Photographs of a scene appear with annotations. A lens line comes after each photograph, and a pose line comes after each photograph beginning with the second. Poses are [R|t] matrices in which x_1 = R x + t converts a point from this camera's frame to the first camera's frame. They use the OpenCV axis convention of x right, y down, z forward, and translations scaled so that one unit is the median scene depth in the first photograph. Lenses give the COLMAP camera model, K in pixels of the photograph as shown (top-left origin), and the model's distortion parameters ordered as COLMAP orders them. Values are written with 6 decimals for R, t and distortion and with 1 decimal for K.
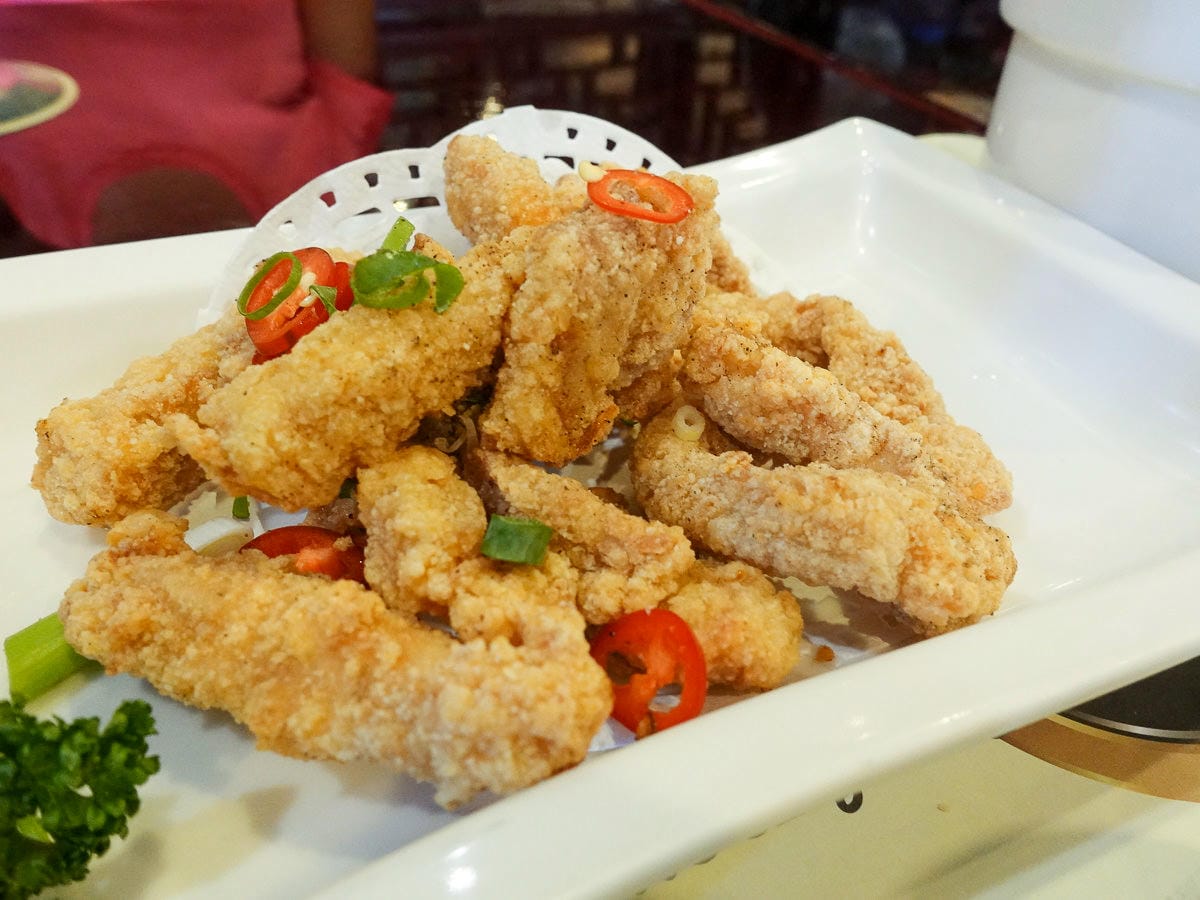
lens RADIAL K [[842.9, 0, 600.0], [0, 842.9, 450.0], [0, 0, 1]] dist [0.072461, 0.000617]
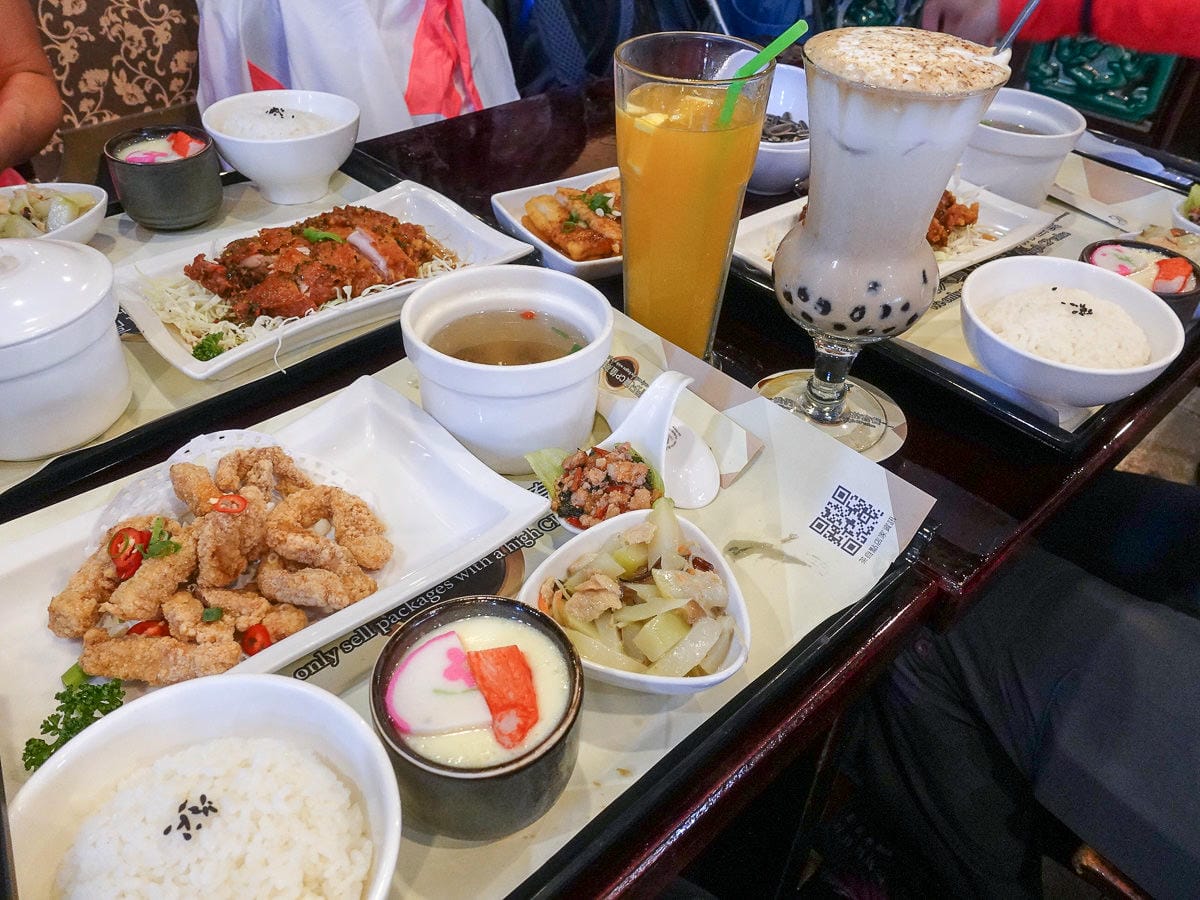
lens RADIAL K [[929.8, 0, 600.0], [0, 929.8, 450.0], [0, 0, 1]] dist [0.004568, -0.000472]
pose [[0.967293, -0.207934, 0.145283, 1.016130], [0.201029, 0.977693, 0.060856, -0.461722], [-0.154696, -0.029660, 0.987517, -2.981019]]
